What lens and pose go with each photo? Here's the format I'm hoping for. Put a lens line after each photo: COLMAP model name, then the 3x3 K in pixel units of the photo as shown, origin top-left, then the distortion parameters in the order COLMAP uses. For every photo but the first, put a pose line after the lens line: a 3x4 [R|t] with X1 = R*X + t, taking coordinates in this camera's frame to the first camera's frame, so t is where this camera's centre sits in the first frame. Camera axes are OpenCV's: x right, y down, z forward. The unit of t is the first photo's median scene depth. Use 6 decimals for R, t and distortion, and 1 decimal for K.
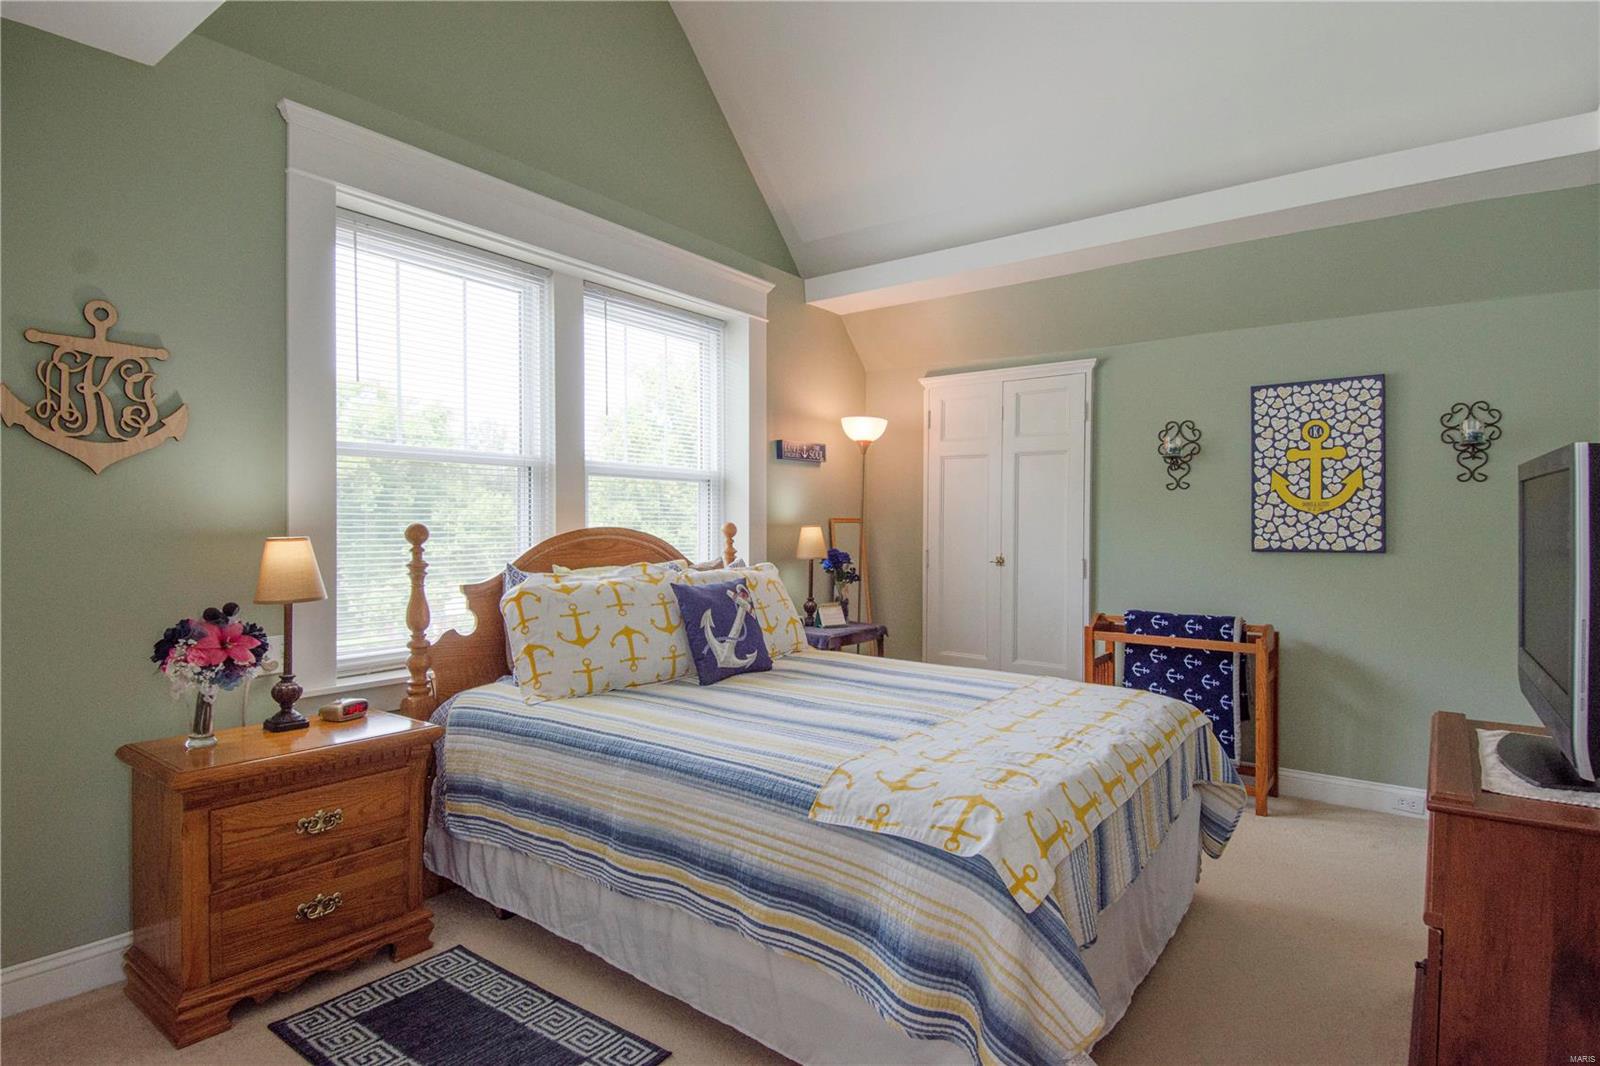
lens RADIAL K [[836.8, 0, 801.0], [0, 836.8, 520.4], [0, 0, 1]] dist [0.051961, -0.061066]
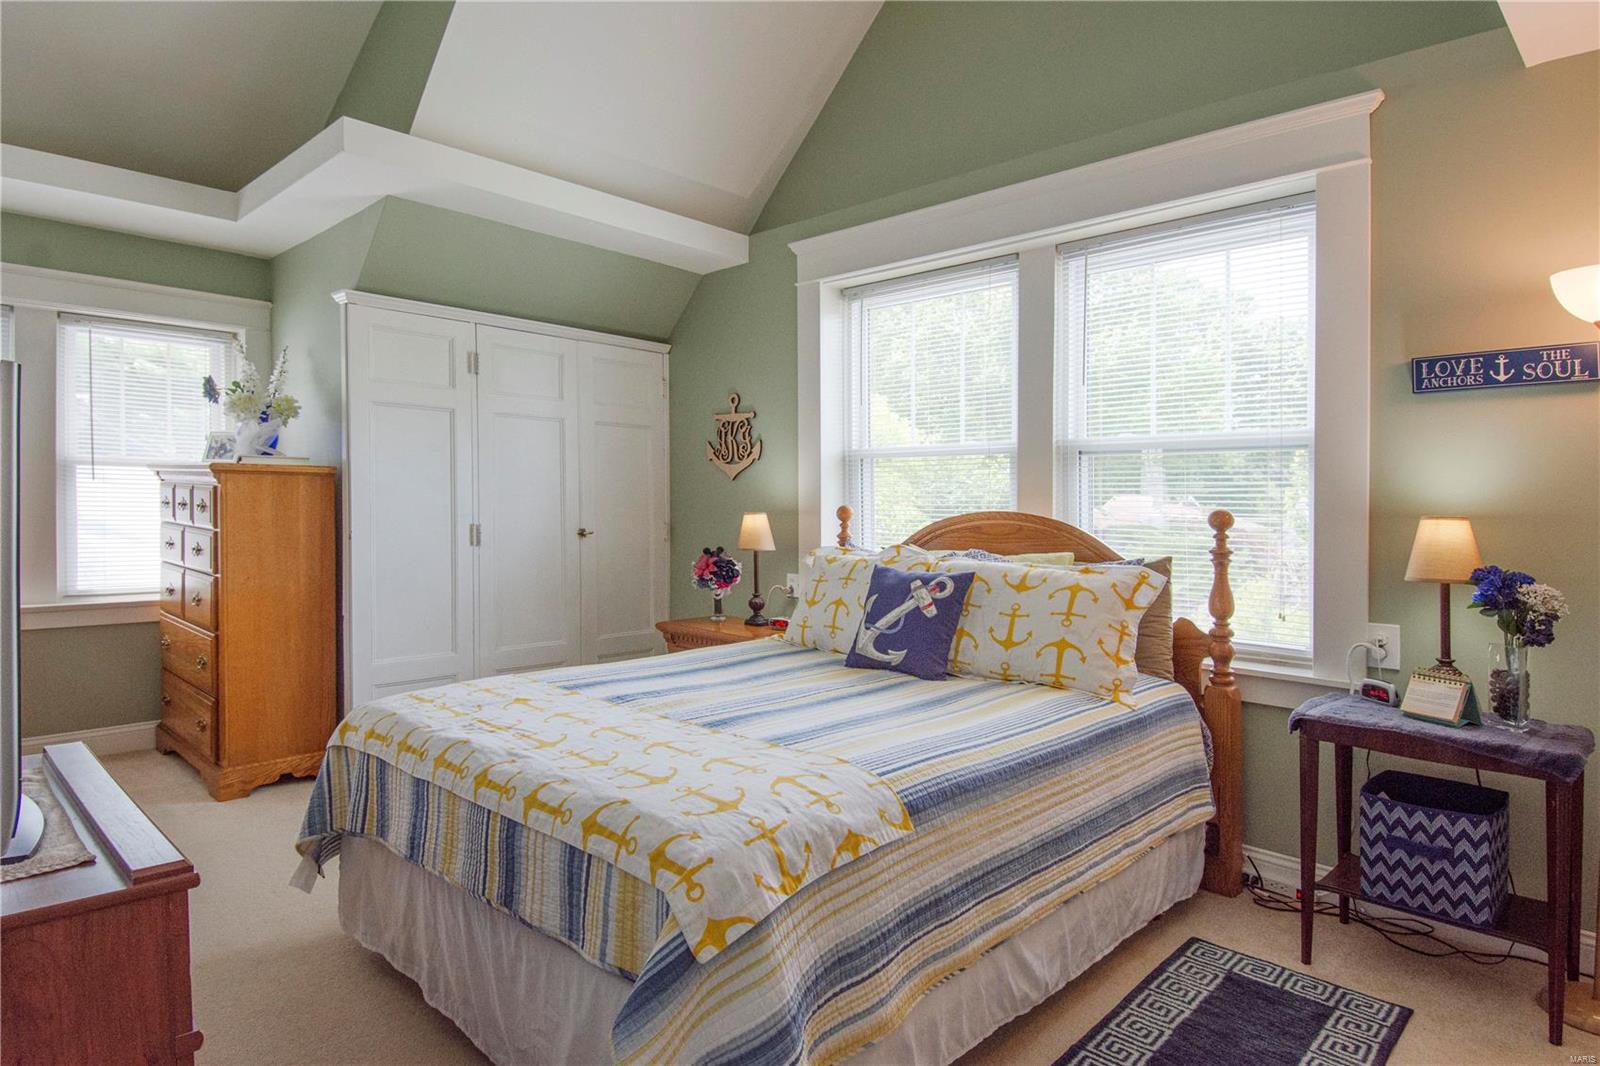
lens RADIAL K [[829.6, 0, 800.0], [0, 829.6, 533.0], [0, 0, 1]] dist [-0.001242, -0.000444]
pose [[-0.074576, 0.033853, -0.996641, 0.776708], [-0.005838, 0.999392, 0.034383, 0.001665], [0.997198, 0.008383, -0.074333, 0.892130]]
